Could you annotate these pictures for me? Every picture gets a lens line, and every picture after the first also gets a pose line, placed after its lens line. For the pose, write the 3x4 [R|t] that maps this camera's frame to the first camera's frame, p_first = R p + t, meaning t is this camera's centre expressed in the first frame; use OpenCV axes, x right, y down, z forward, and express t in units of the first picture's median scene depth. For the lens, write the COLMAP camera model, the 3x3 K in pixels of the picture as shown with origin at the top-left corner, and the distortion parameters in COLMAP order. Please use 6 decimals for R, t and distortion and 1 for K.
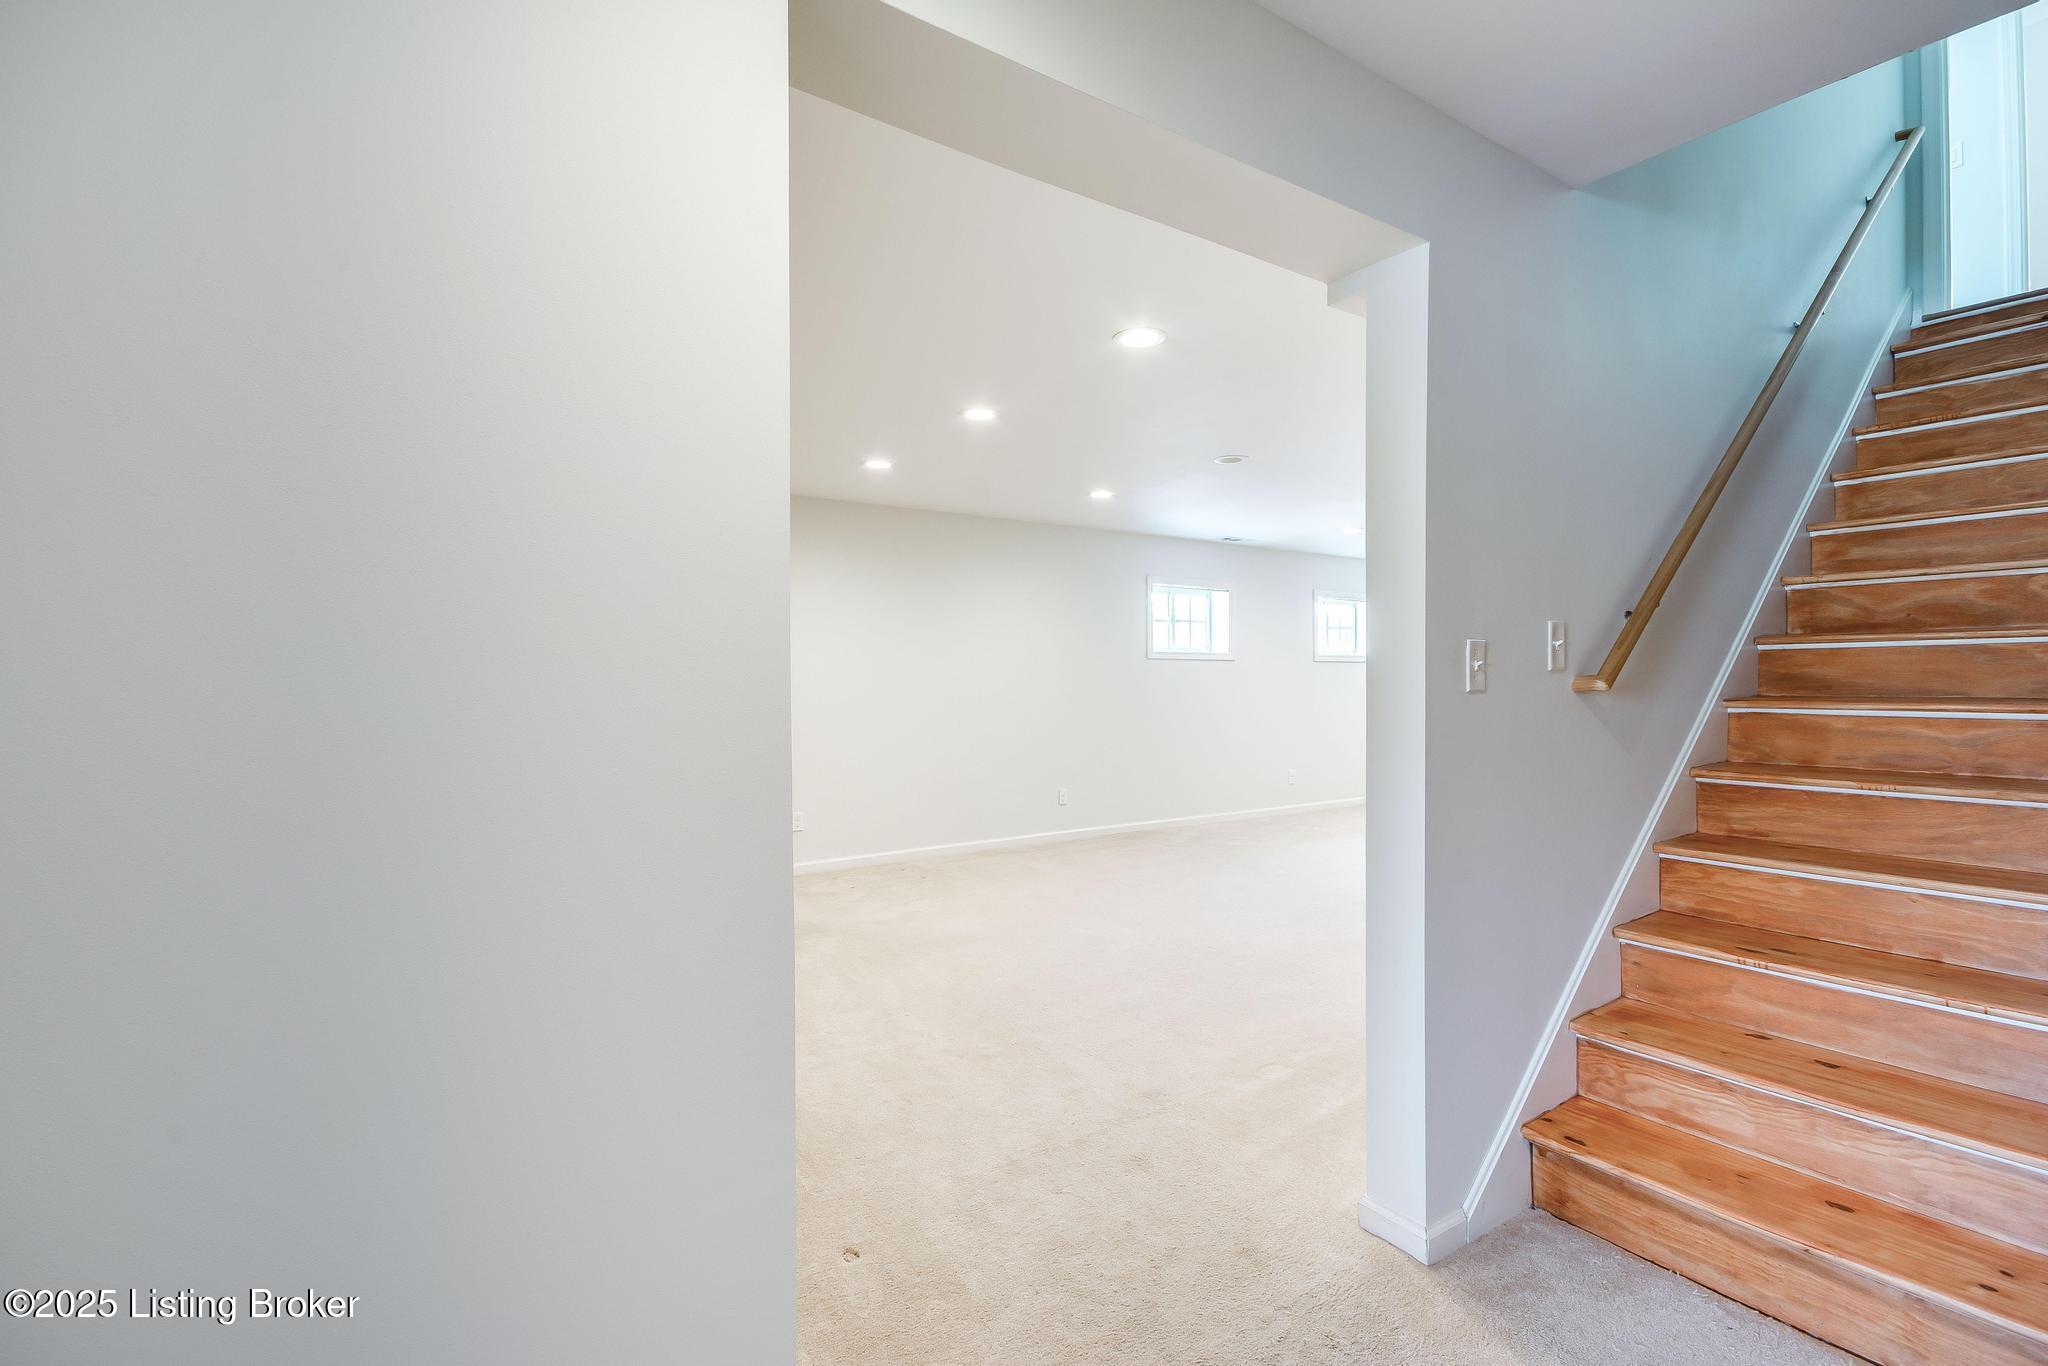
lens RADIAL K [[933.0, 0, 1004.7], [0, 933.0, 687.5], [0, 0, 1]] dist [0.002181, -0.001694]
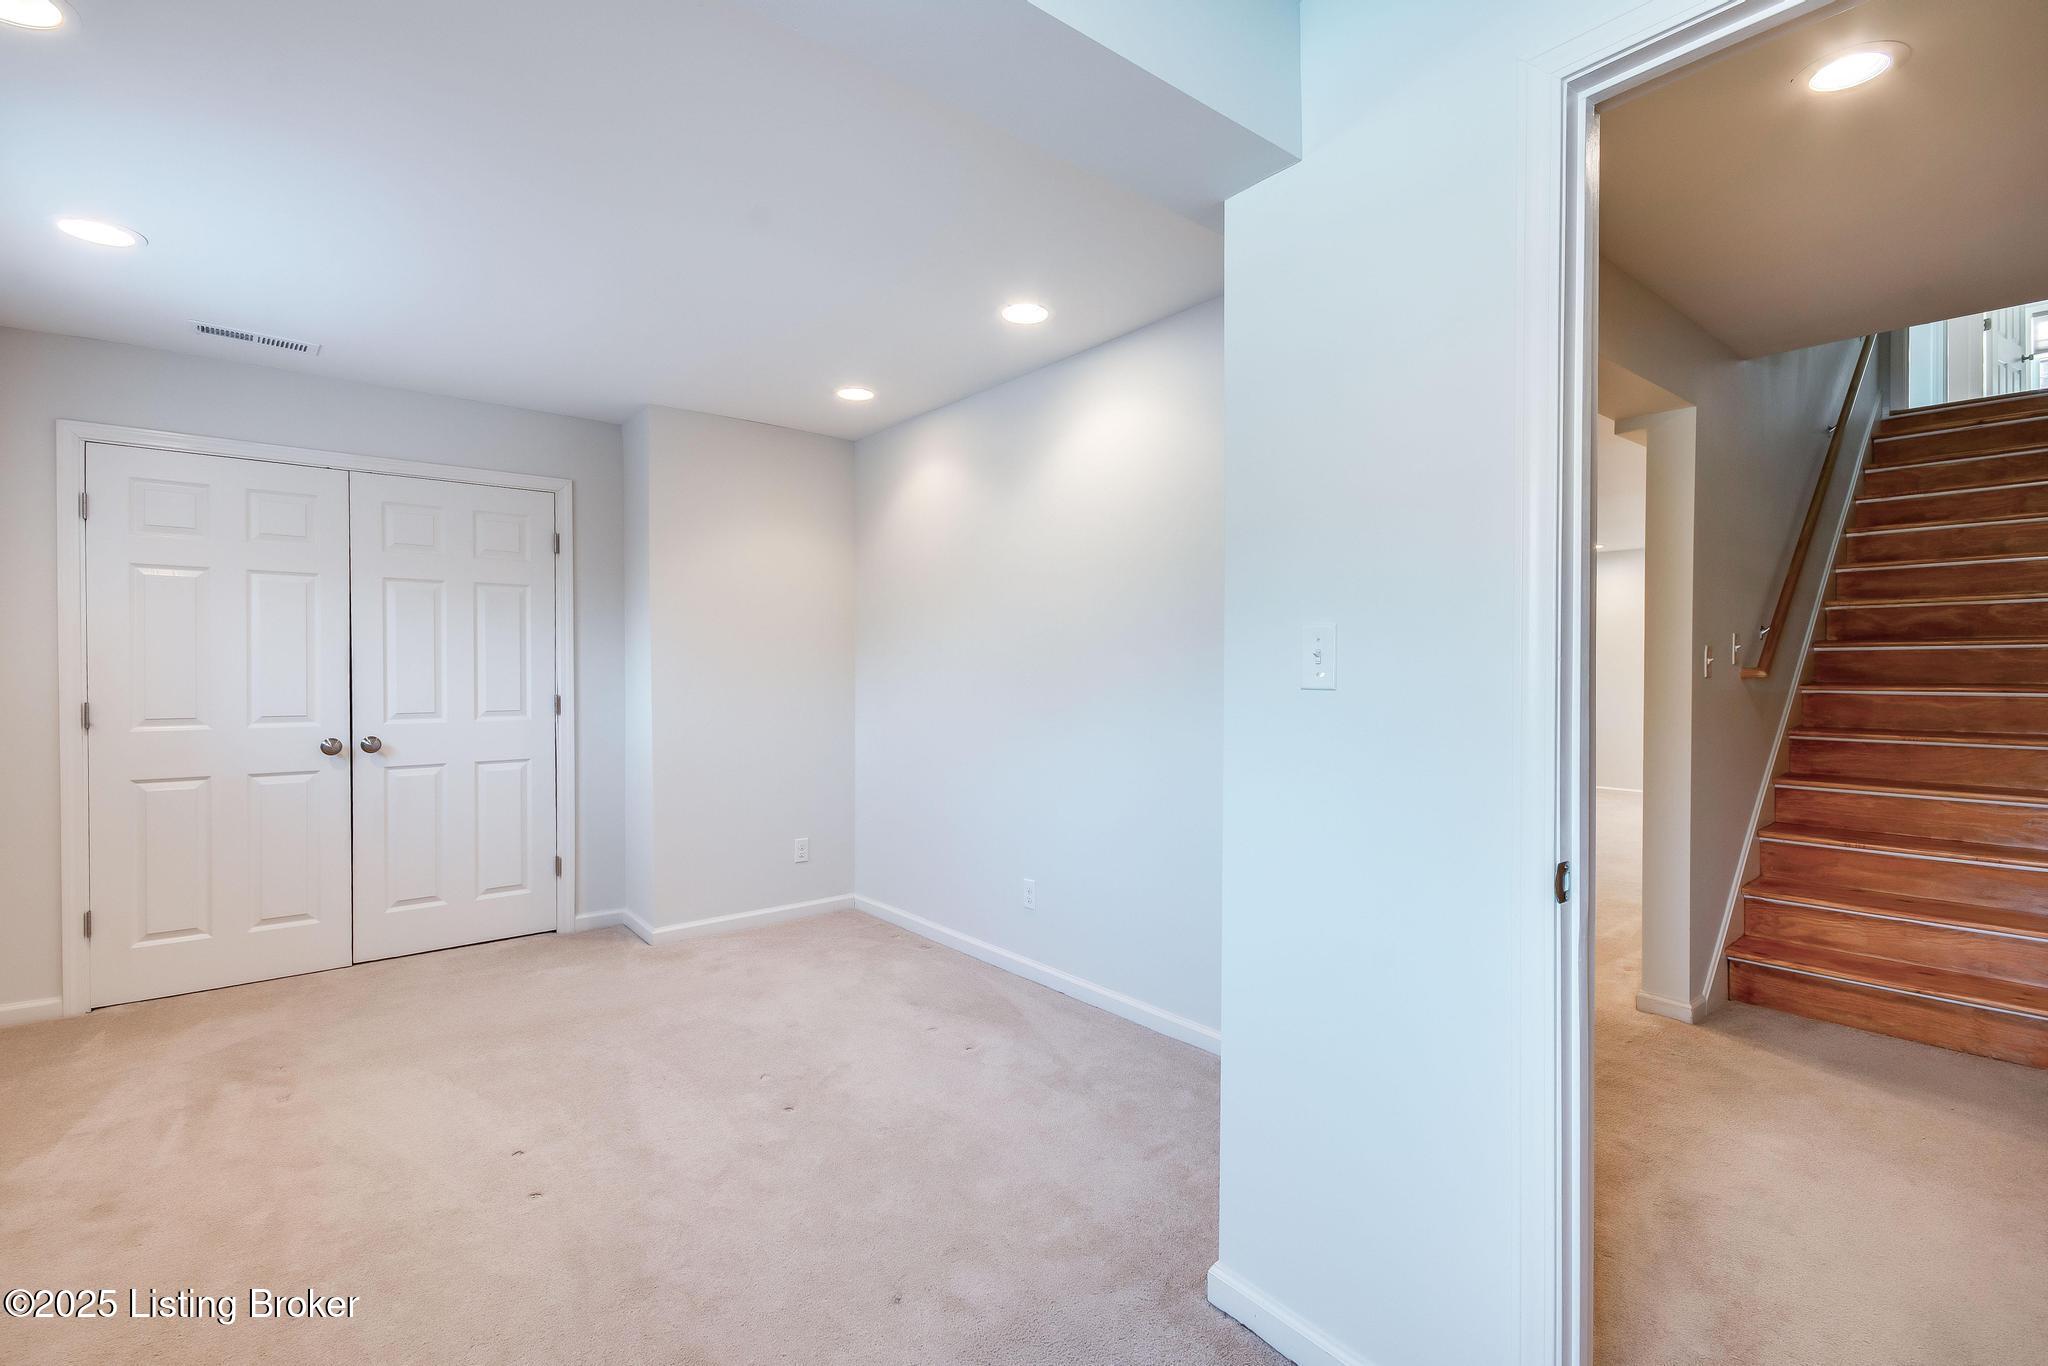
lens RADIAL K [[933.0, 0, 1019.2], [0, 933.0, 680.3], [0, 0, 1]] dist [0.002181, -0.001694]
pose [[0.995258, 0.002130, 0.097249, -0.690697], [-0.002215, 0.999997, 0.000769, 0.008386], [-0.097247, -0.000981, 0.995260, -0.407586]]
